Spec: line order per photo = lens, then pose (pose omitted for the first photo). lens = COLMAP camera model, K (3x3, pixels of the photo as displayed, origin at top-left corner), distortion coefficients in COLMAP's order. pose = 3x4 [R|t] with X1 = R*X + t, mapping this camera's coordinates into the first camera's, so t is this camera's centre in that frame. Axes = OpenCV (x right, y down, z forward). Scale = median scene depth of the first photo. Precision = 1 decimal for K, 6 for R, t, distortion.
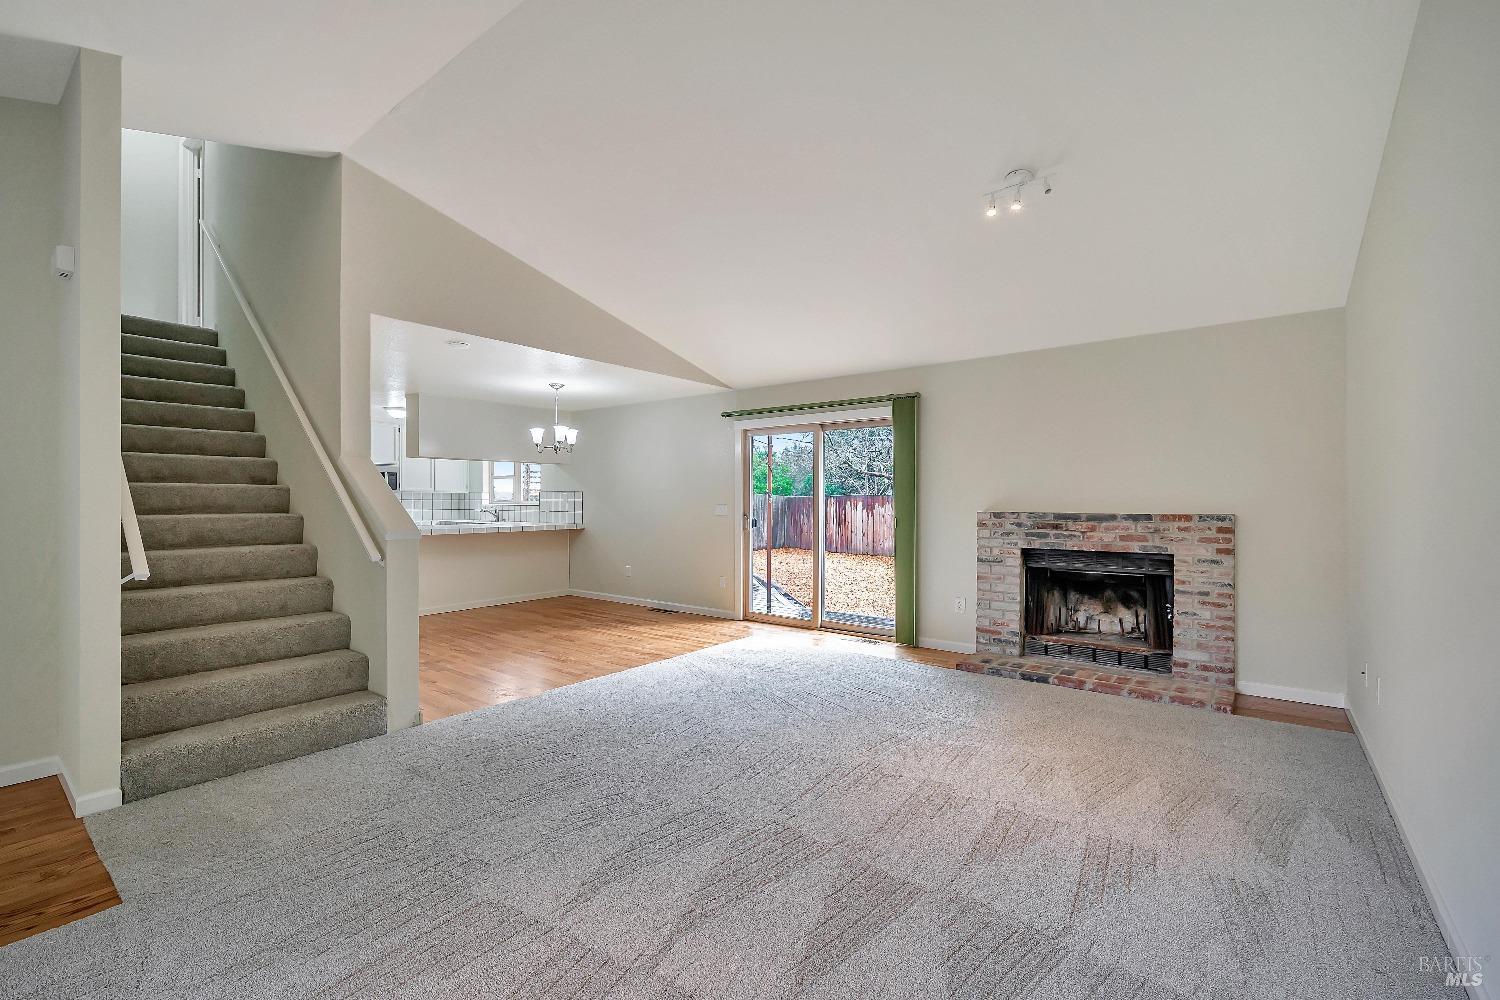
lens RADIAL K [[655.4, 0, 743.9], [0, 655.4, 502.2], [0, 0, 1]] dist [-0.004005, 0.000152]
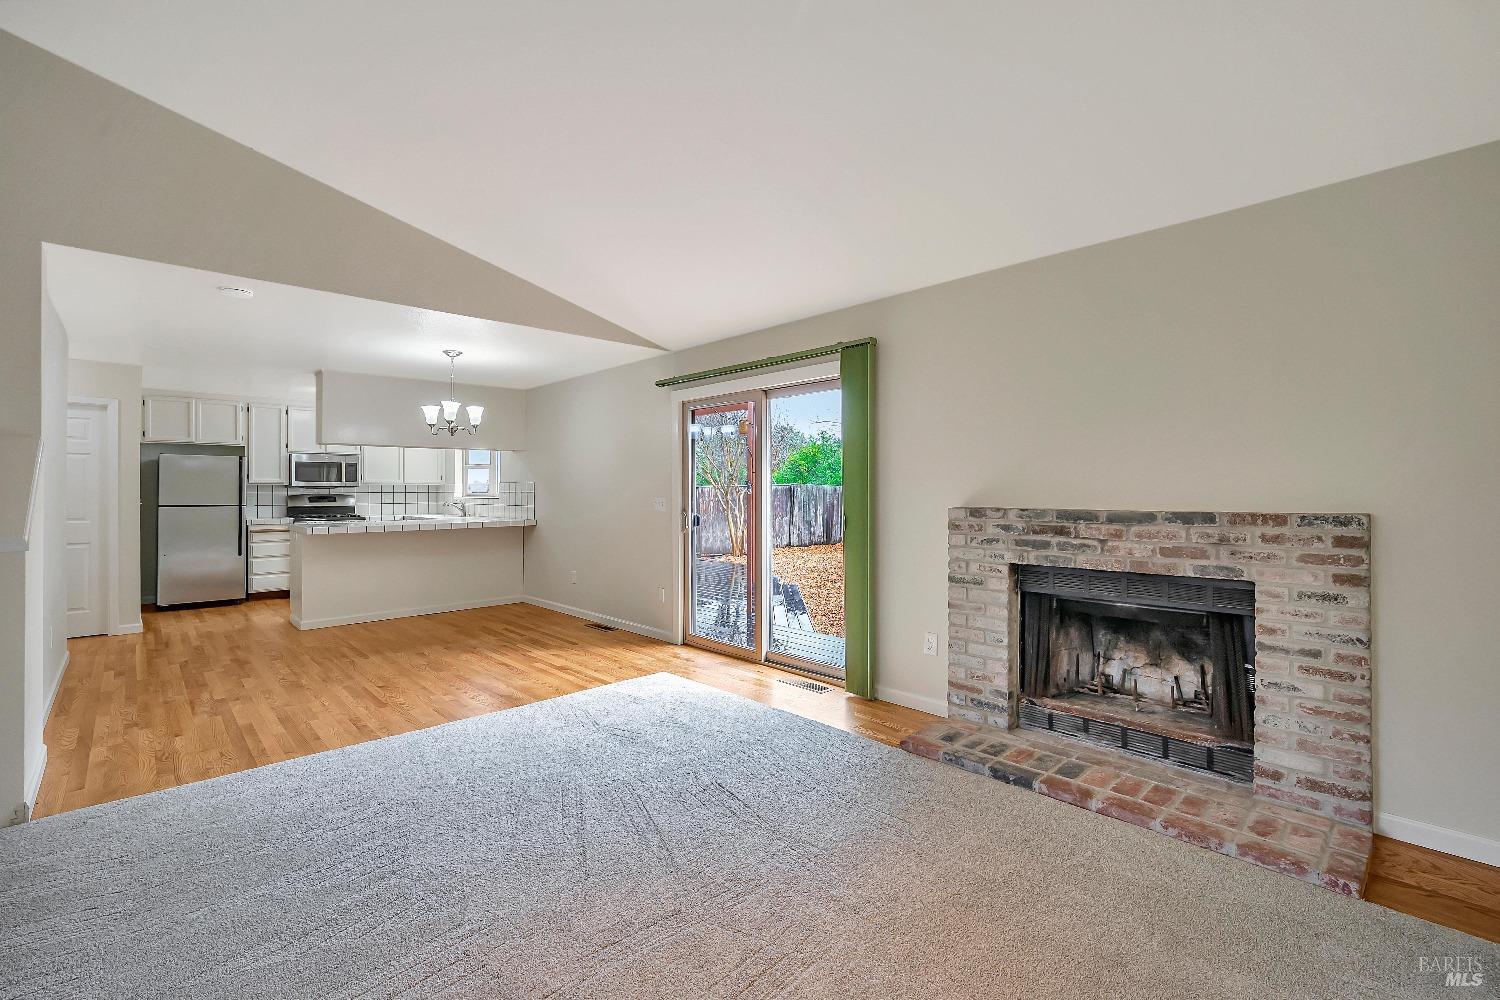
lens RADIAL K [[658.0, 0, 745.5], [0, 658.0, 488.3], [0, 0, 1]] dist [-0.005618, 0.000906]
pose [[0.989402, -0.005410, -0.145103, 0.273557], [0.004267, 0.999957, -0.008183, -0.000513], [0.145142, 0.007477, 0.989383, 0.331634]]
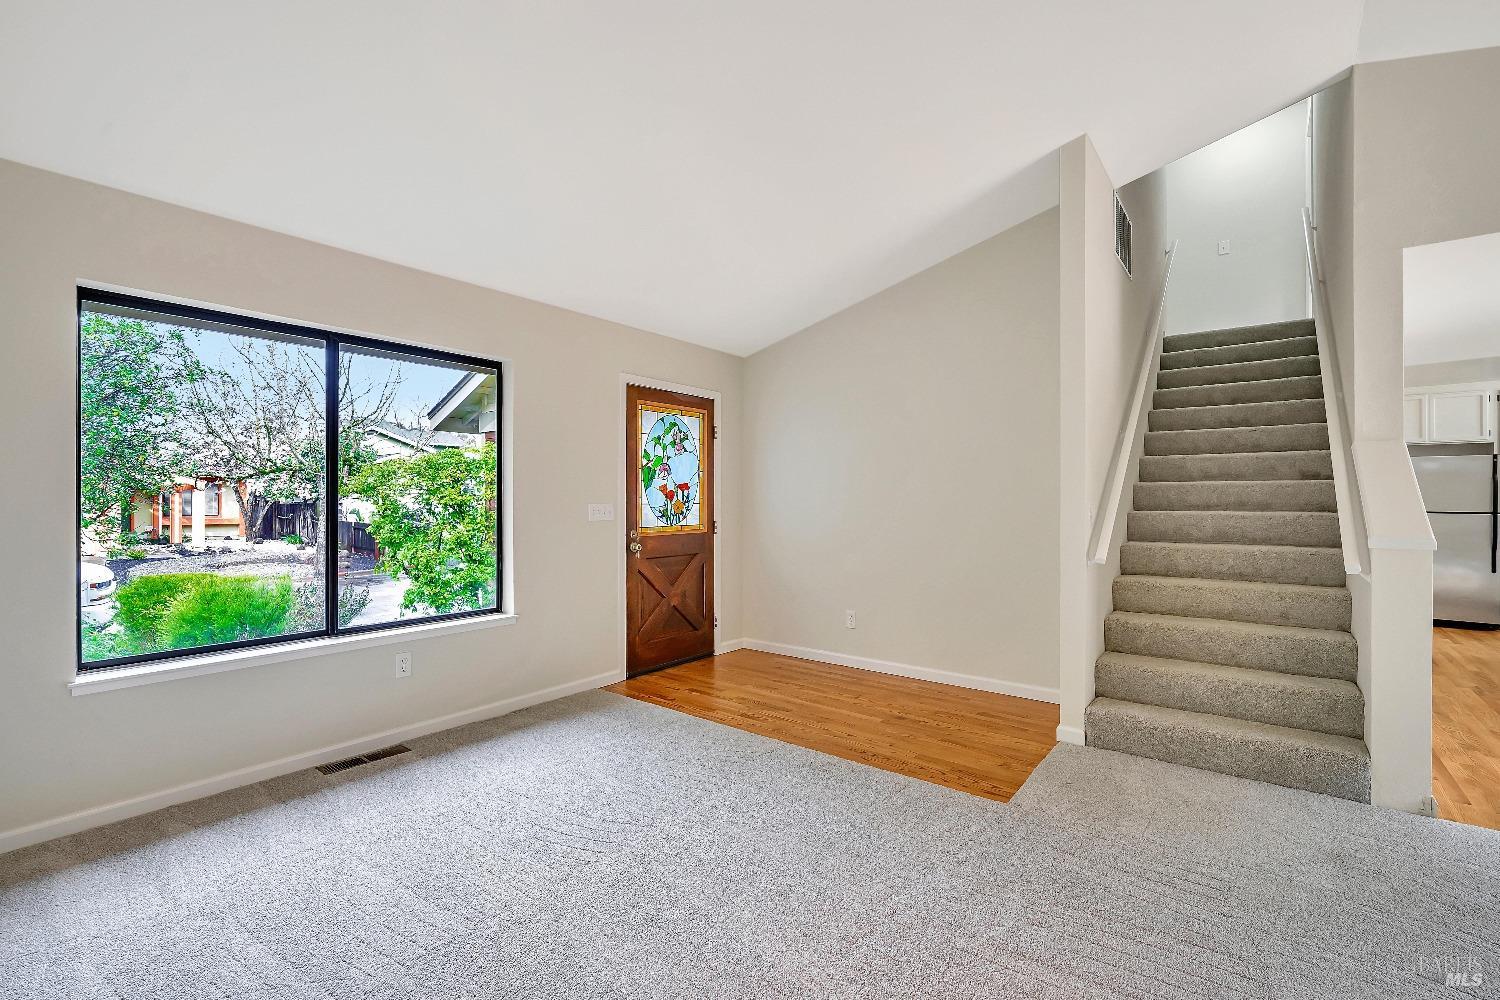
lens RADIAL K [[651.4, 0, 744.2], [0, 651.4, 496.9], [0, 0, 1]] dist [-0.009028, 0.000339]
pose [[-0.001541, -0.007853, -0.999968, 0.149790], [-0.005269, 0.999955, -0.007845, 0.006727], [0.999985, 0.005256, -0.001583, 0.205774]]
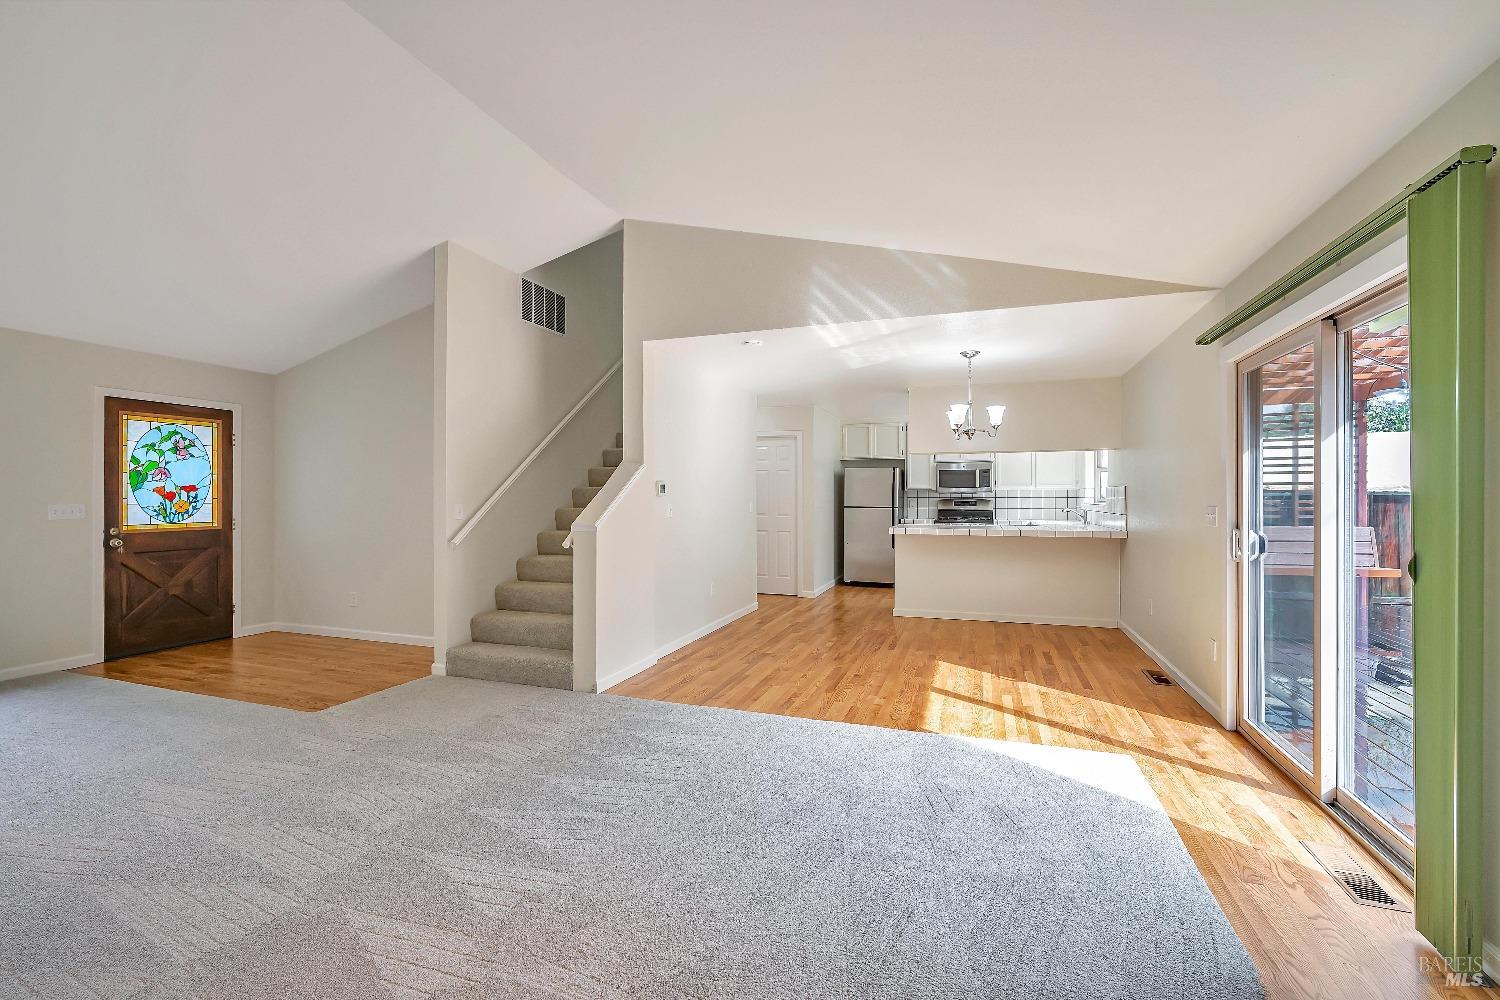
lens RADIAL K [[651.4, 0, 744.2], [0, 651.4, 496.9], [0, 0, 1]] dist [-0.009028, 0.000339]
pose [[0.314953, -0.002249, -0.949104, 0.520346], [-0.003064, 0.999990, -0.003386, -0.001172], [0.949102, 0.003975, 0.314943, 0.686165]]
